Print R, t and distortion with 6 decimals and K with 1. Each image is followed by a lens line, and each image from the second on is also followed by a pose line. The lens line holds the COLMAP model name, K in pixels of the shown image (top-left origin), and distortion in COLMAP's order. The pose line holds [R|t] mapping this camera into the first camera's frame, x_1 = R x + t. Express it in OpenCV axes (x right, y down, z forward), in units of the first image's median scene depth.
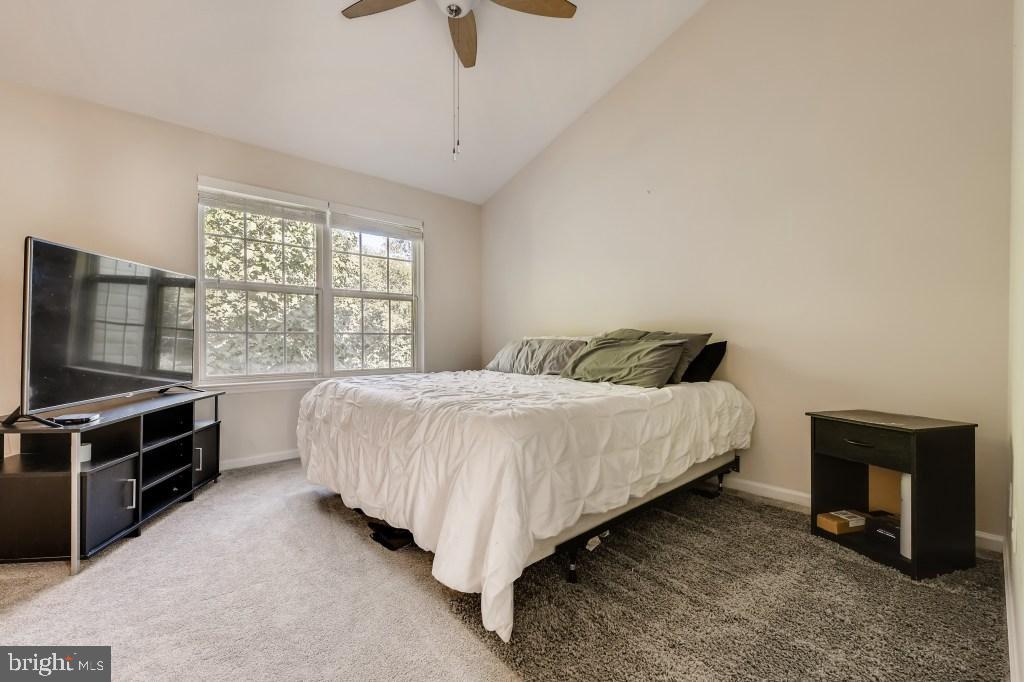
lens RADIAL K [[439.0, 0, 518.6], [0, 439.0, 342.2], [0, 0, 1]] dist [0.001876, -0.000202]
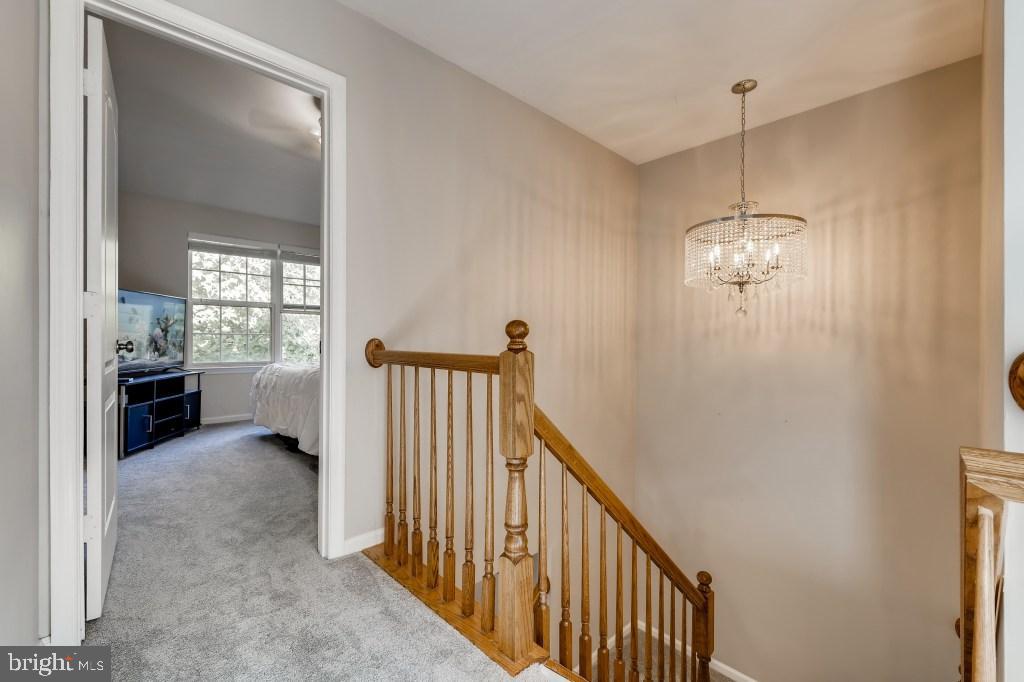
lens RADIAL K [[439.0, 0, 518.6], [0, 439.0, 342.2], [0, 0, 1]] dist [0.001876, -0.000202]
pose [[0.999723, 0.006375, 0.022667, 0.407140], [-0.006228, 0.999959, -0.006577, 0.011582], [-0.022708, 0.006434, 0.999721, -0.581695]]
